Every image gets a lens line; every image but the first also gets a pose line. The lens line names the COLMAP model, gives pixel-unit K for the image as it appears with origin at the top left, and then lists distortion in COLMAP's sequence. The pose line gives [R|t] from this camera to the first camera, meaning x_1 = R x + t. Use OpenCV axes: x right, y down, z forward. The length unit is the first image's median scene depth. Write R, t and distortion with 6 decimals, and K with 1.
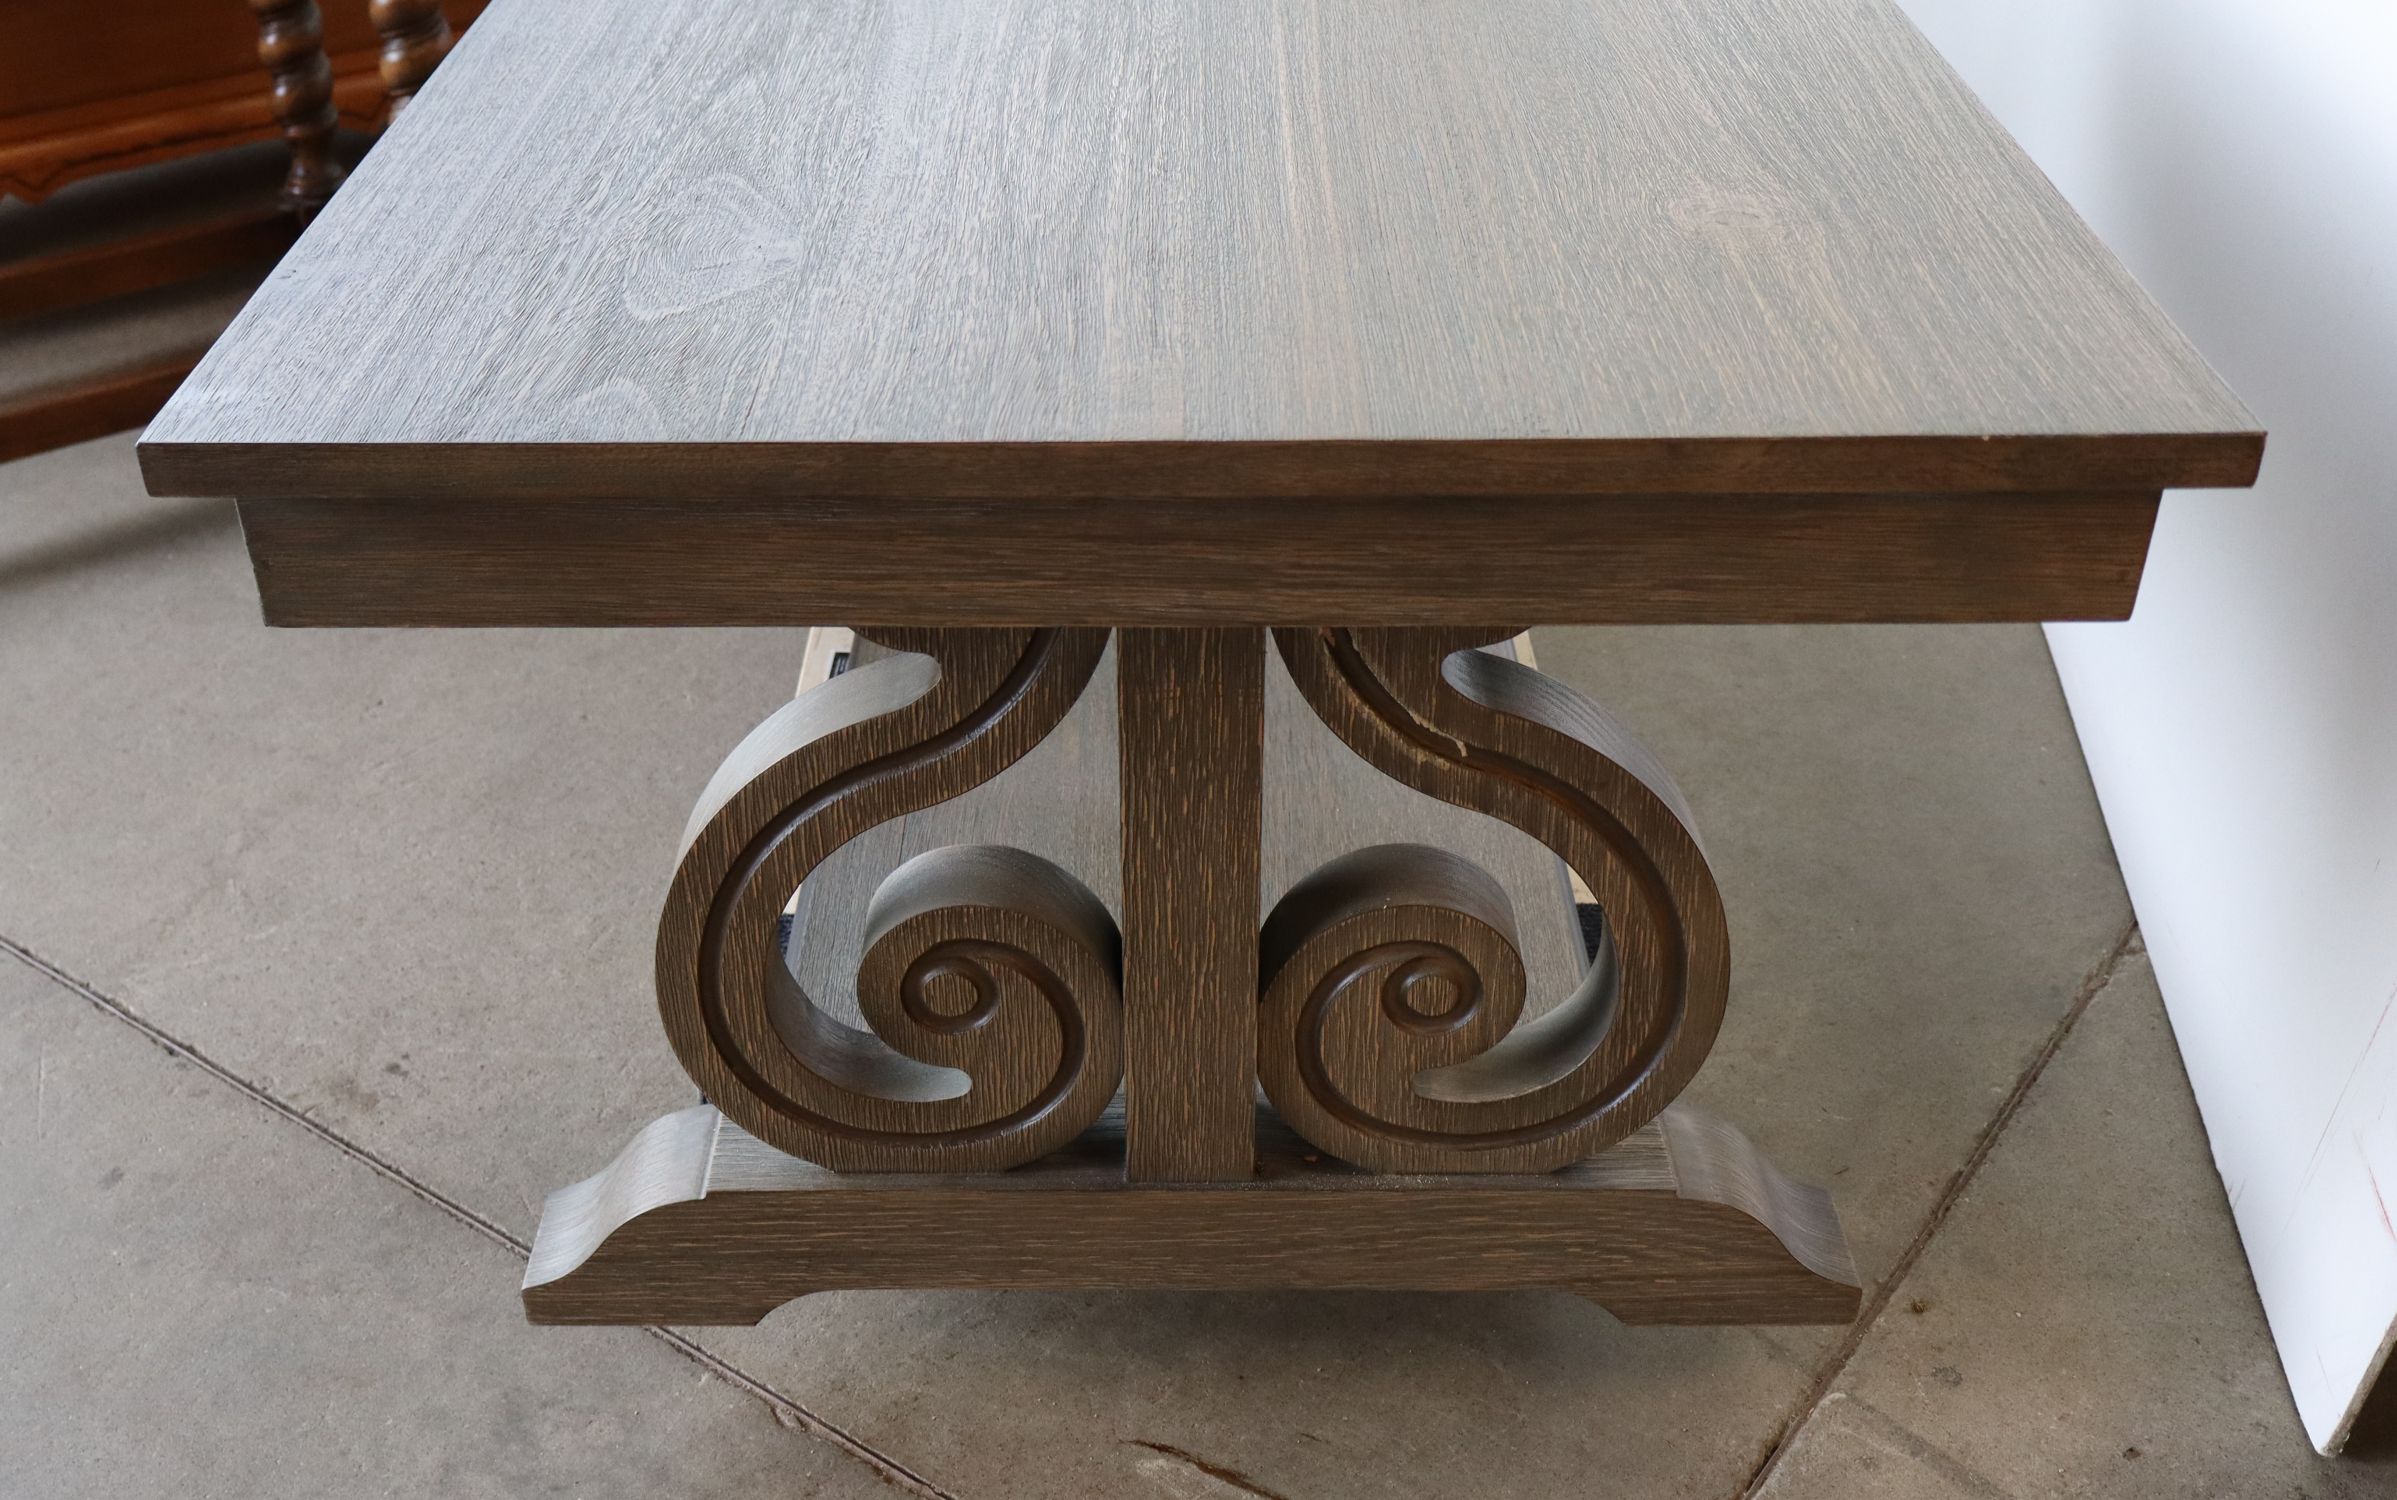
lens RADIAL K [[2539.9, 0, 1116.7], [0, 2539.9, 810.3], [0, 0, 1]] dist [0.007871, 0.025469]
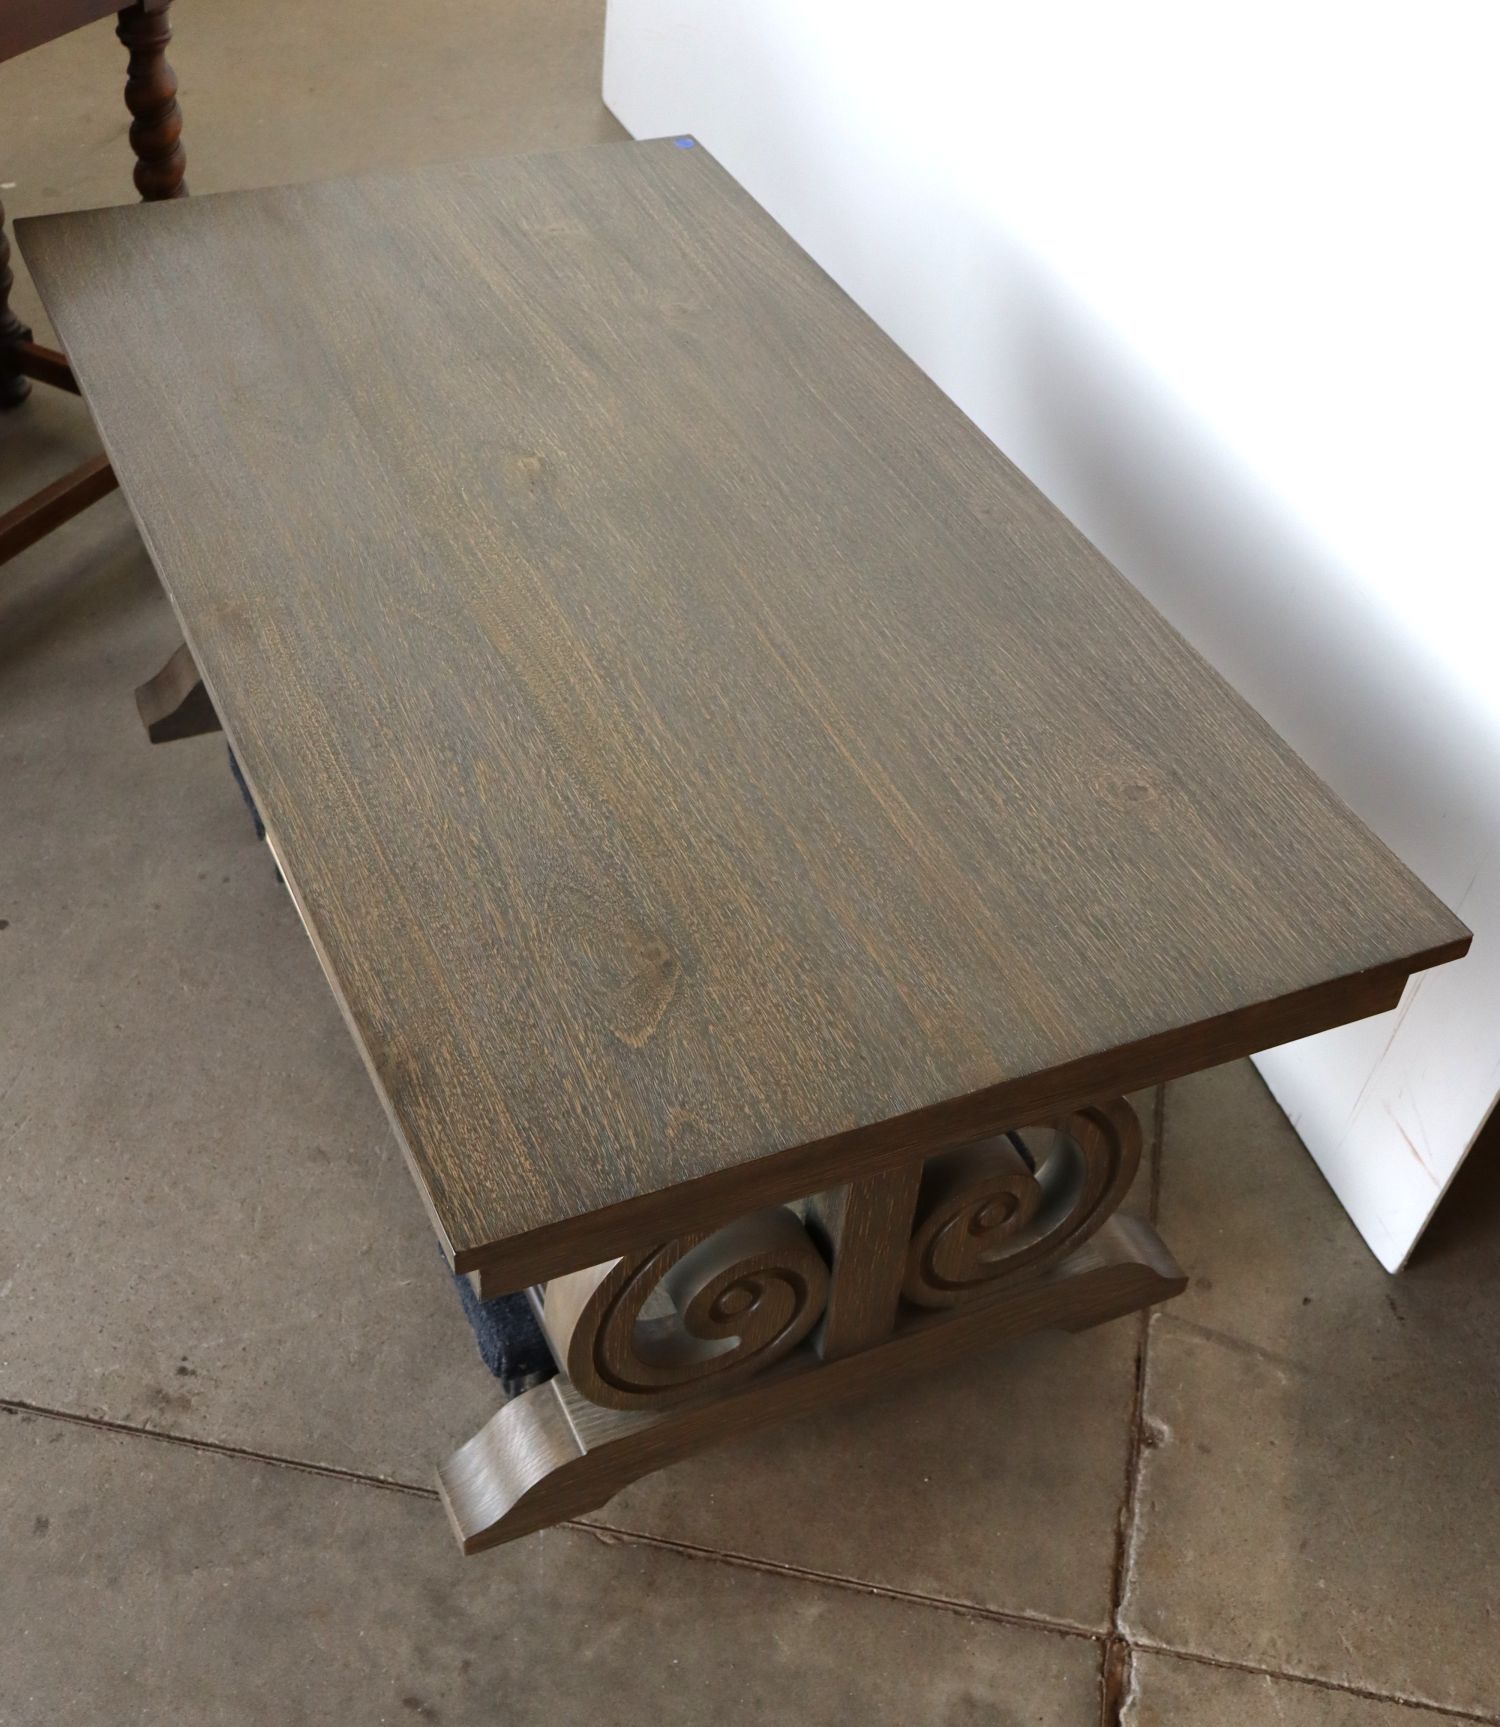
lens RADIAL K [[2130.1, 0, 750.0], [0, 2130.1, 863.5], [0, 0, 1]] dist [0.005929, 0.037236]
pose [[0.900701, -0.239205, 0.362655, -0.439801], [0.172539, 0.963068, 0.206711, -0.433956], [-0.398708, -0.123613, 0.908709, -0.194068]]
